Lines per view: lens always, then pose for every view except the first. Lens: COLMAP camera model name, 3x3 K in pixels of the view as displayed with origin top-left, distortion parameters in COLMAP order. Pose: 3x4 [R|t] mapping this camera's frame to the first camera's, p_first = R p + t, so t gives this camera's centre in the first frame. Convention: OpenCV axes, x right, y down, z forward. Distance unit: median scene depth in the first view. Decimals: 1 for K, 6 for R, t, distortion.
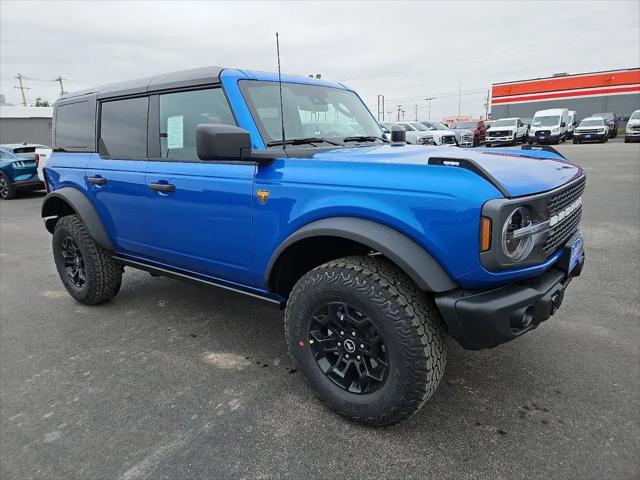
lens RADIAL K [[471.2, 0, 308.6], [0, 471.2, 243.0], [0, 0, 1]] dist [-0.001017, -0.000363]
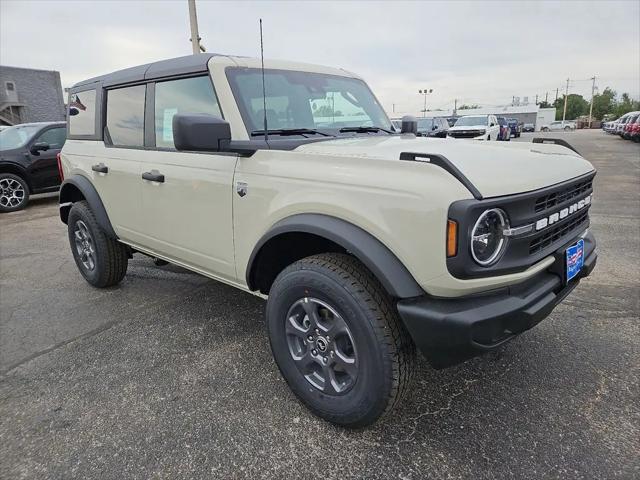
lens RADIAL K [[470.2, 0, 320.0], [0, 470.2, 240.0], [0, 0, 1]] dist [-0.004653, -0.000323]
pose [[0.996477, 0.029286, -0.078593, 0.132524], [-0.027882, 0.999433, 0.018901, -0.017376], [0.079102, -0.016643, 0.996728, 0.052649]]
